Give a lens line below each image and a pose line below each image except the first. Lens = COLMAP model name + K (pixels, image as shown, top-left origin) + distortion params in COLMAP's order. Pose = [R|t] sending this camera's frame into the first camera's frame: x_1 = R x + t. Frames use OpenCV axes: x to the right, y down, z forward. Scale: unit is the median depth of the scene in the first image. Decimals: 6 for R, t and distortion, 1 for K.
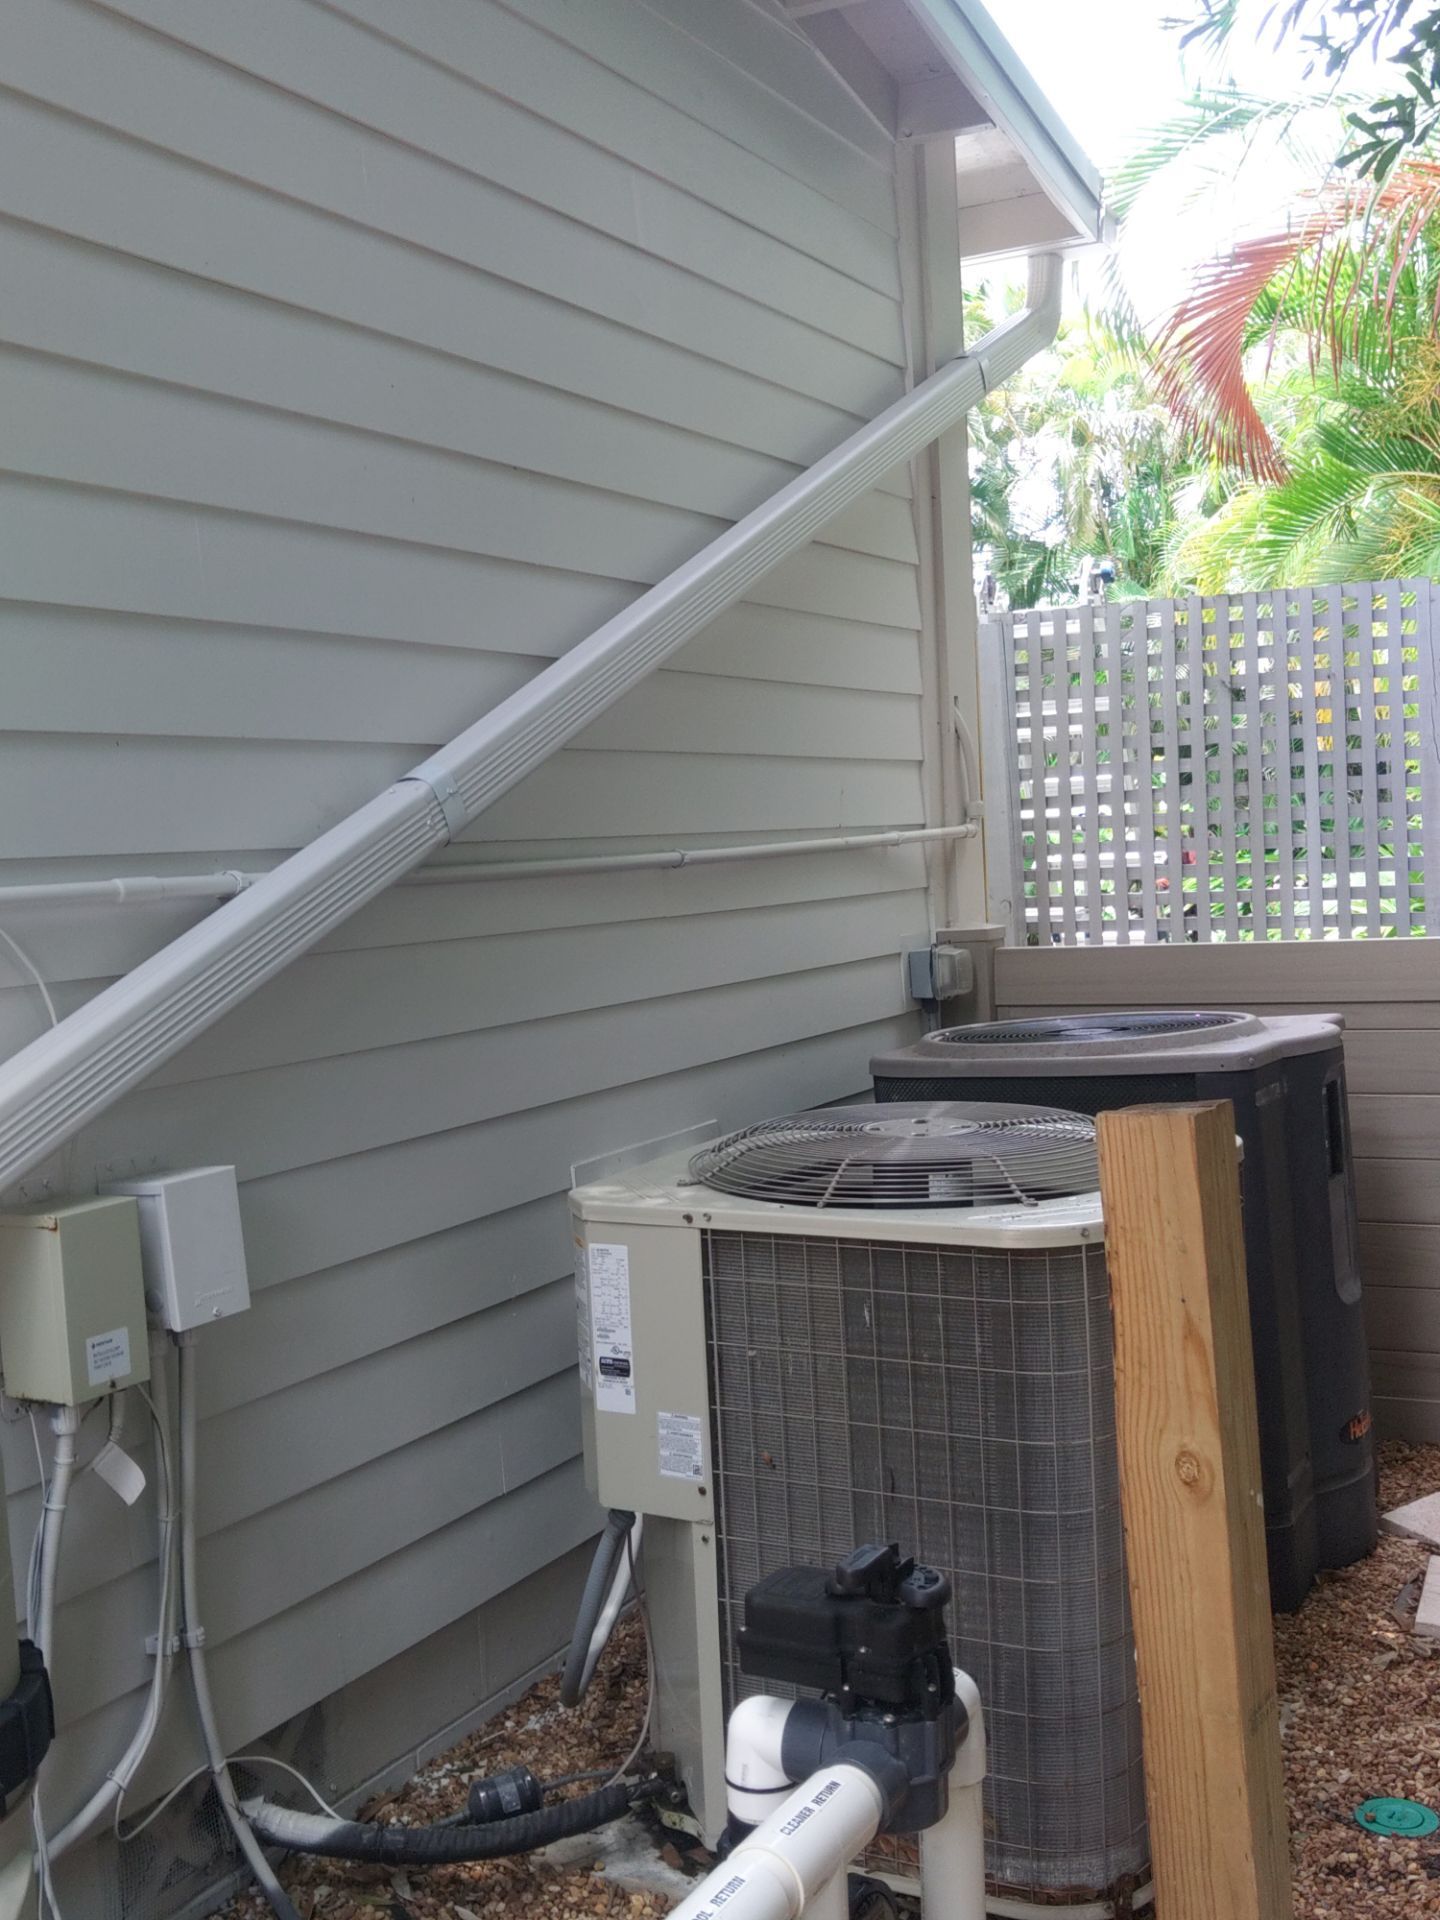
lens RADIAL K [[2030.6, 0, 744.0], [0, 2030.6, 955.3], [0, 0, 1]] dist [0.180435, -0.784505]
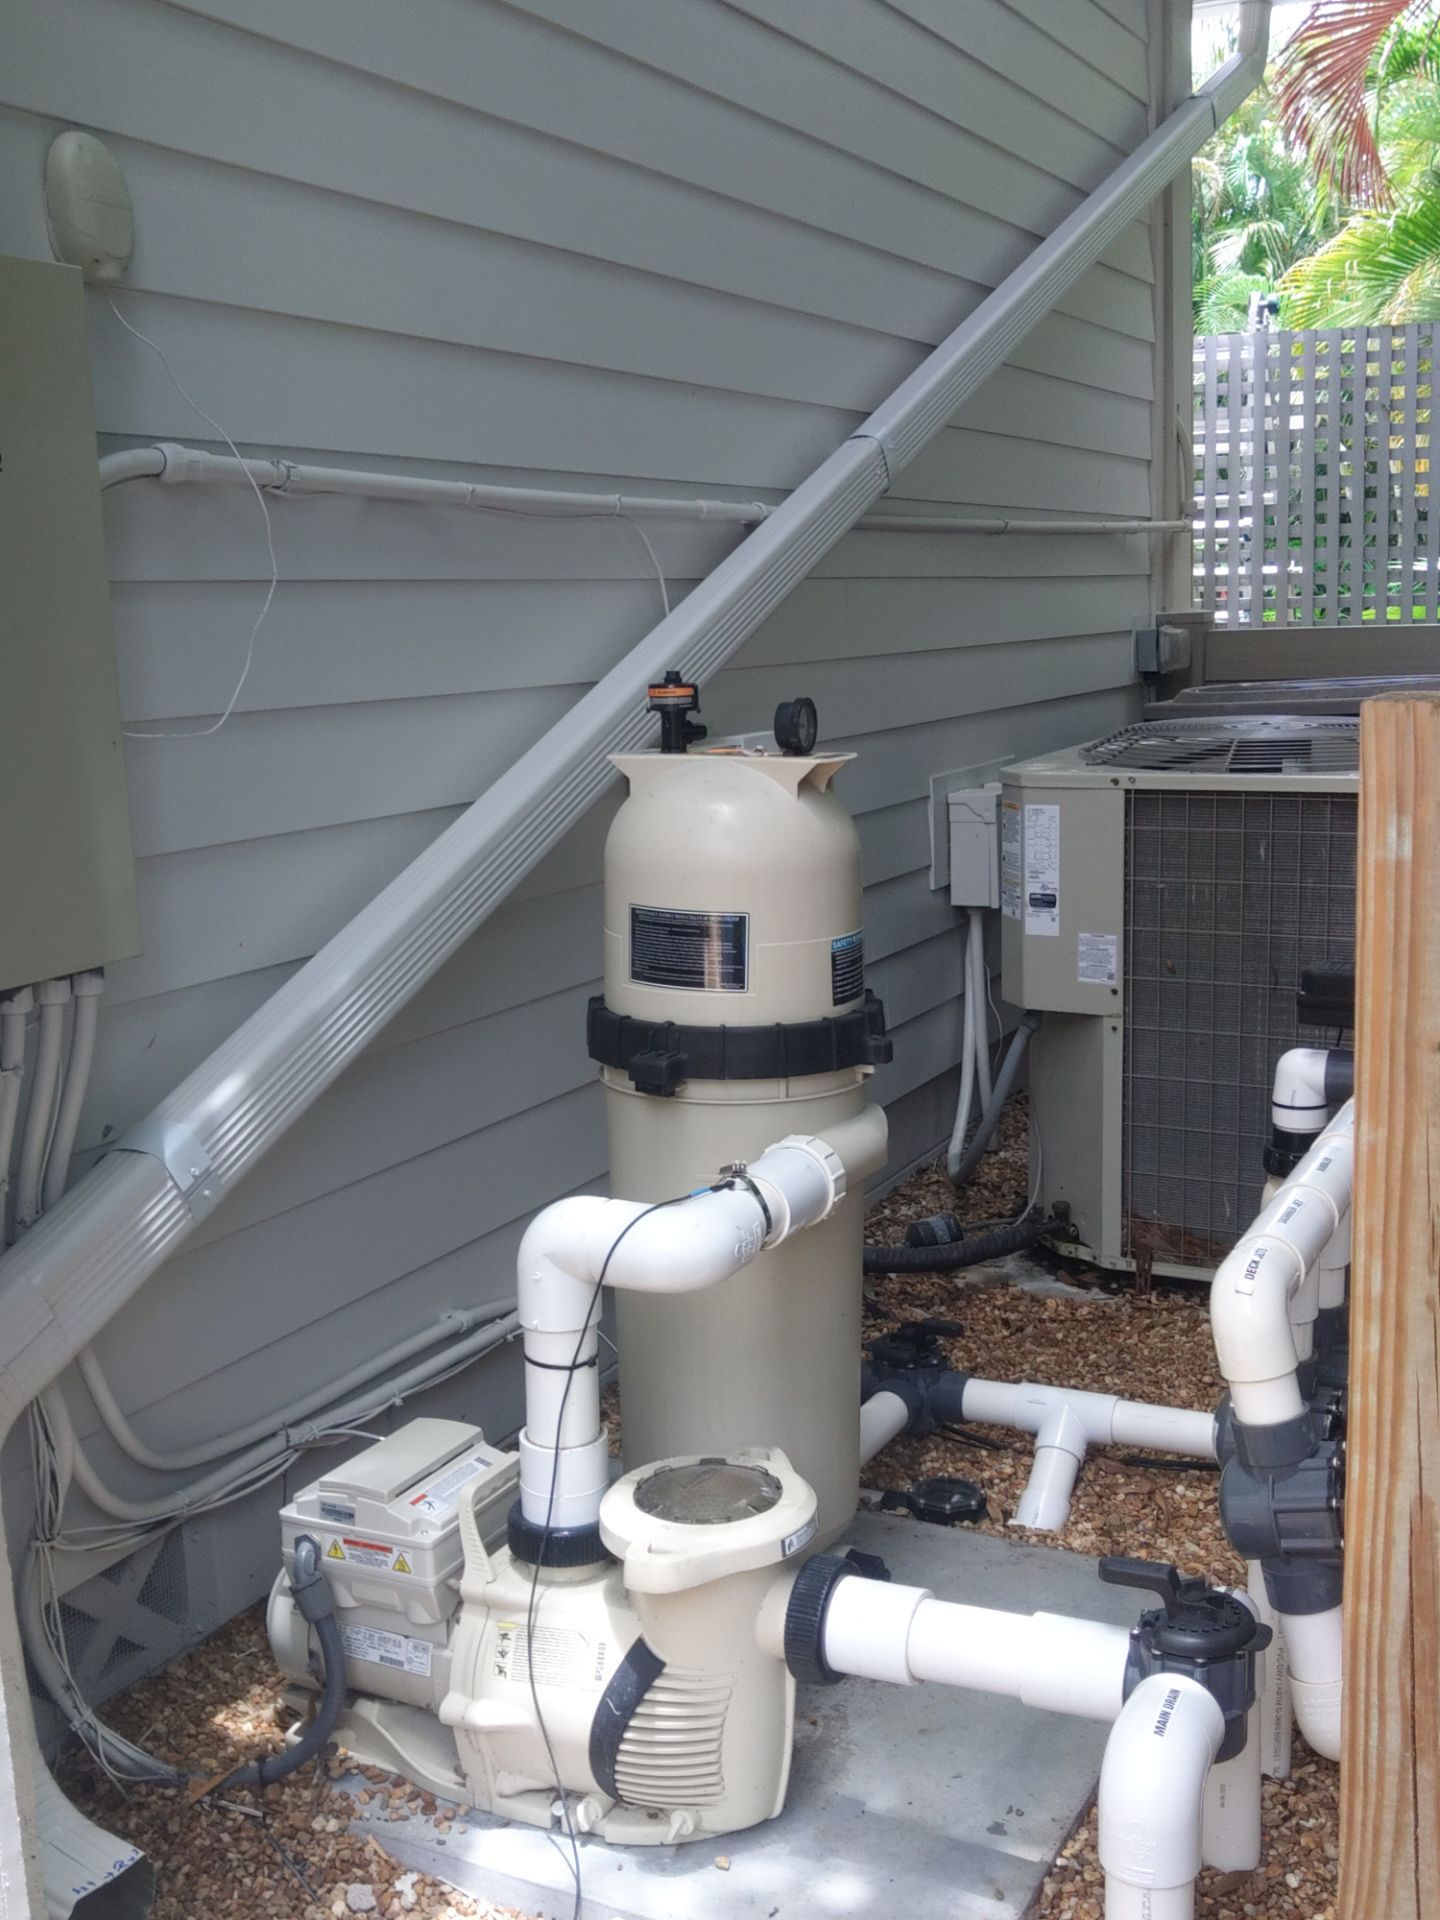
lens RADIAL K [[1993.6, 0, 720.0], [0, 1993.6, 968.1], [0, 0, 1]] dist [0.059130, -0.248916]
pose [[0.999893, 0.013423, -0.005792, -0.258177], [-0.012596, 0.992117, 0.124681, 0.088768], [0.007420, -0.124595, 0.992180, -0.256867]]
